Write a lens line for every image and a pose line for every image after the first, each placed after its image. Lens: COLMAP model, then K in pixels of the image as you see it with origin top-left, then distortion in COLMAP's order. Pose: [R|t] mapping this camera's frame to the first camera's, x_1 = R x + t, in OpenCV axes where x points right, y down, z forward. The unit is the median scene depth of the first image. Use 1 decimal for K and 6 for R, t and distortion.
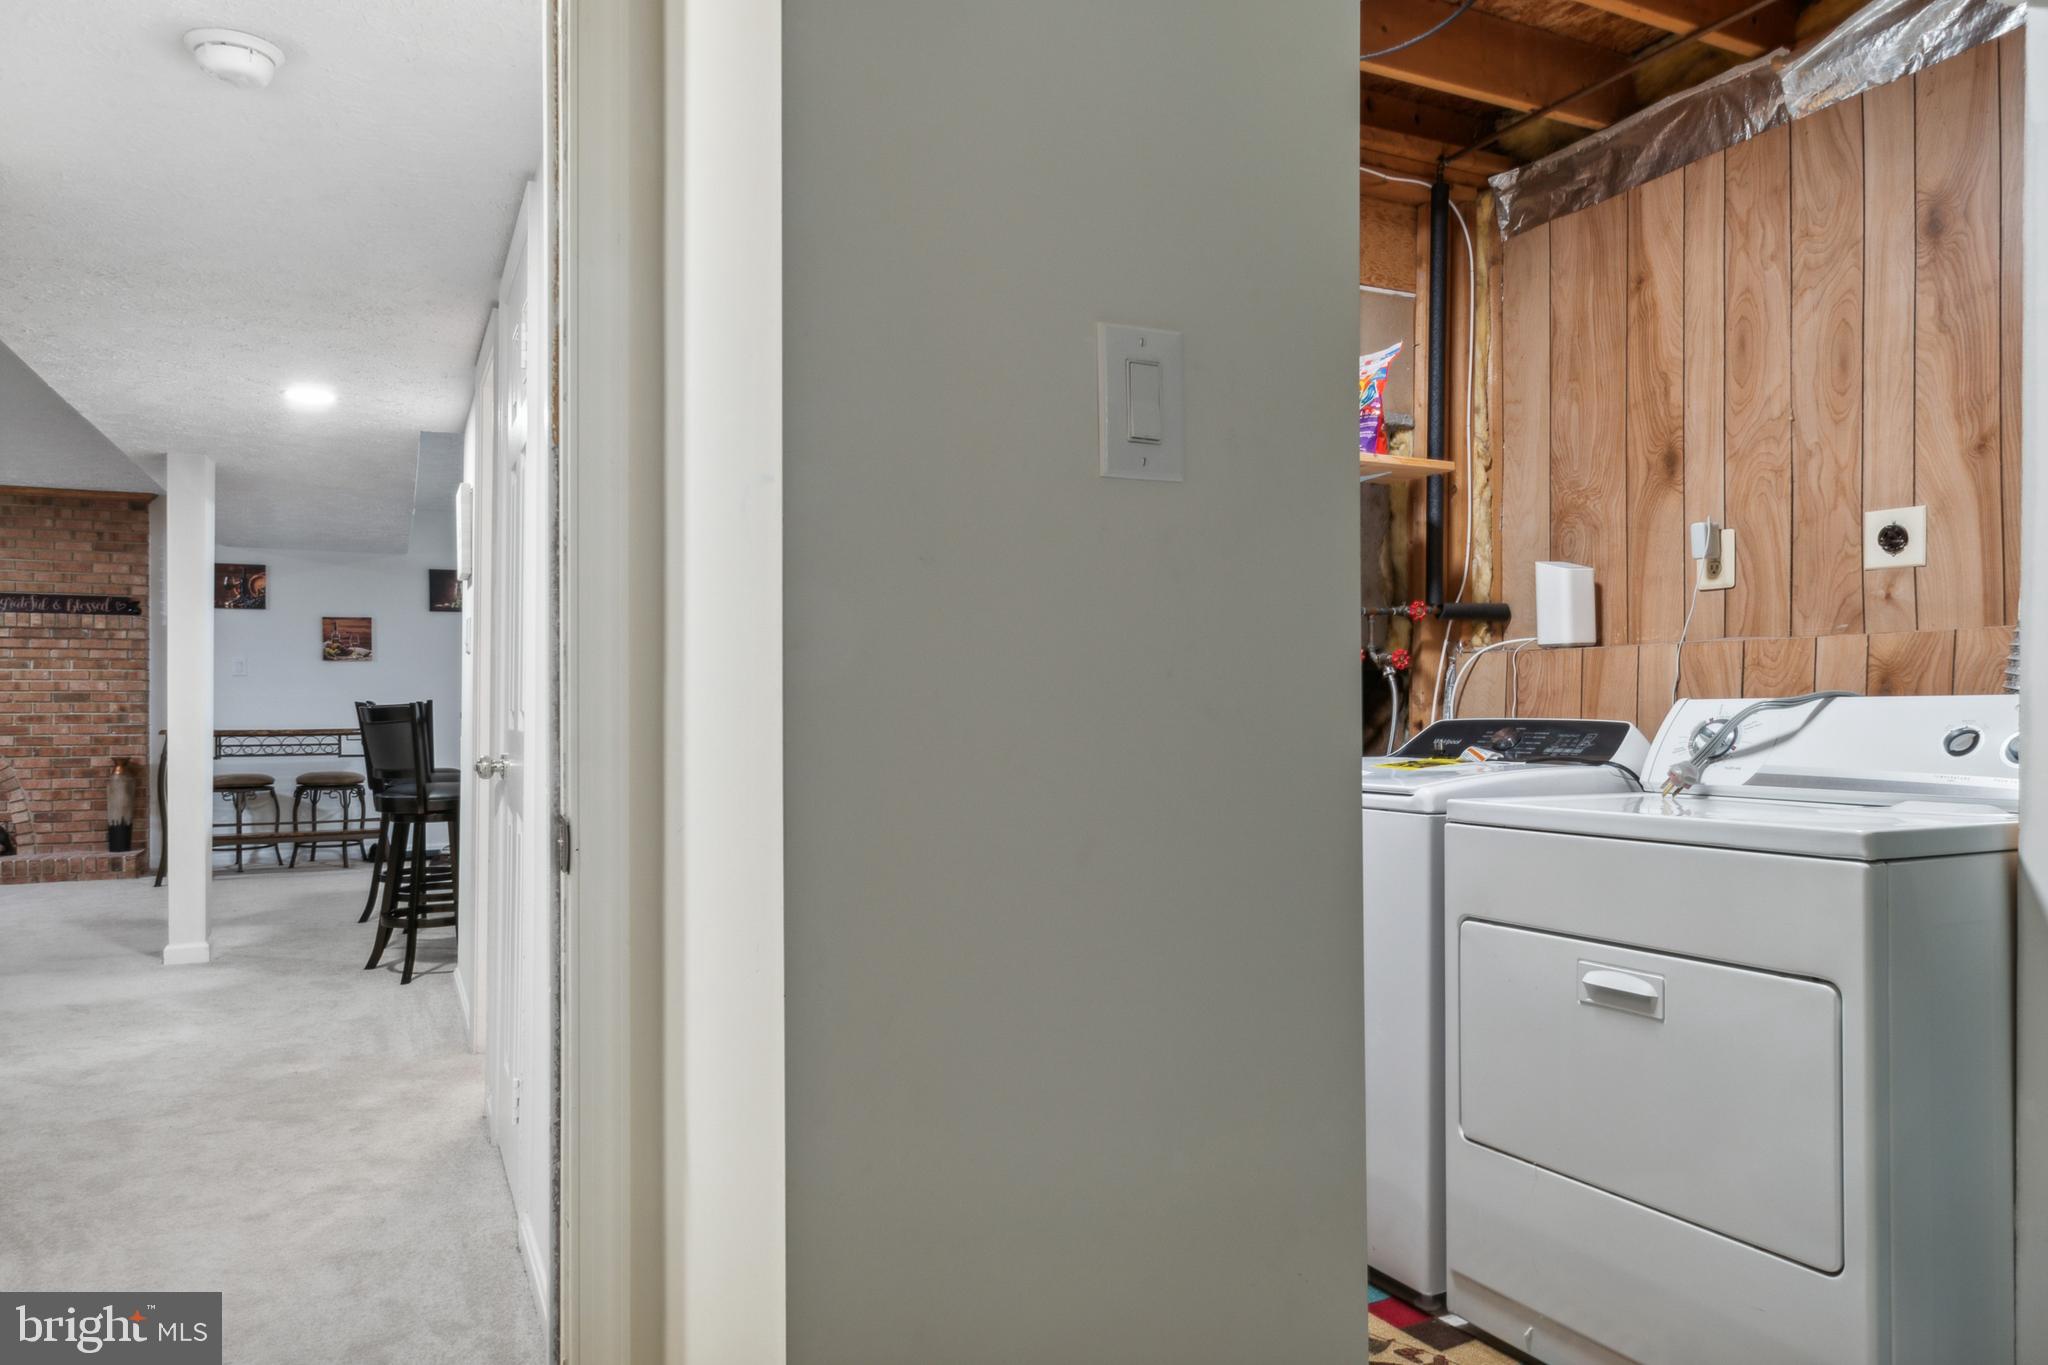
lens RADIAL K [[1328.0, 0, 1020.5], [0, 1328.0, 696.9], [0, 0, 1]] dist [0.001258, -0.006725]
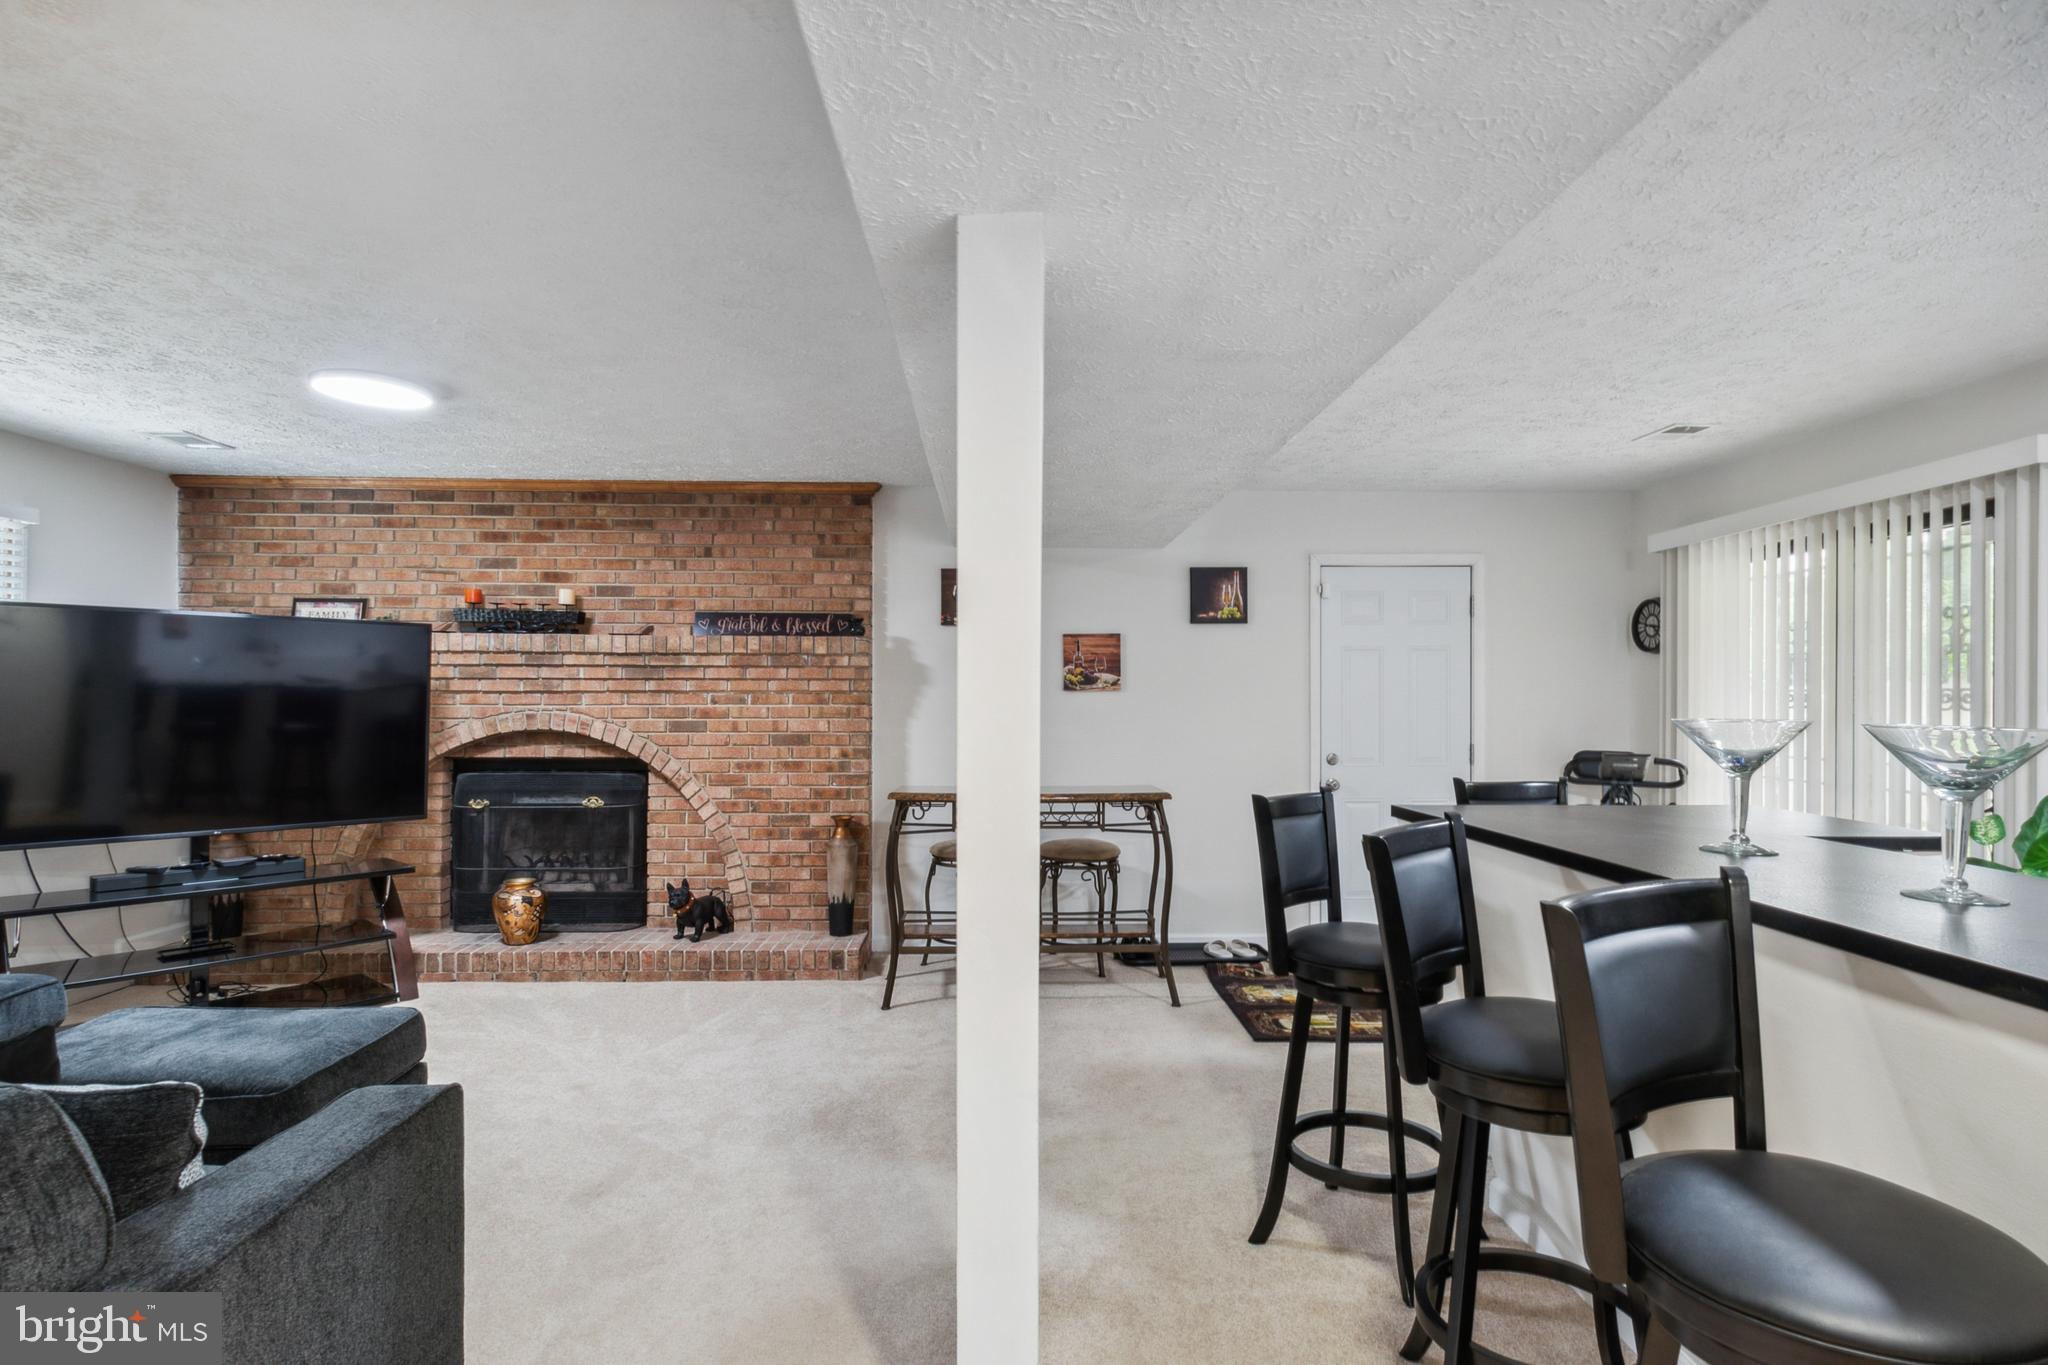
lens RADIAL K [[1011.0, 0, 1026.4], [0, 1011.0, 684.9], [0, 0, 1]] dist [-0.002756, -0.000027]
pose [[0.917437, 0.002012, -0.397877, -0.337832], [-0.003144, 0.999993, -0.002193, -0.031869], [0.397869, 0.003263, 0.917436, 0.490495]]
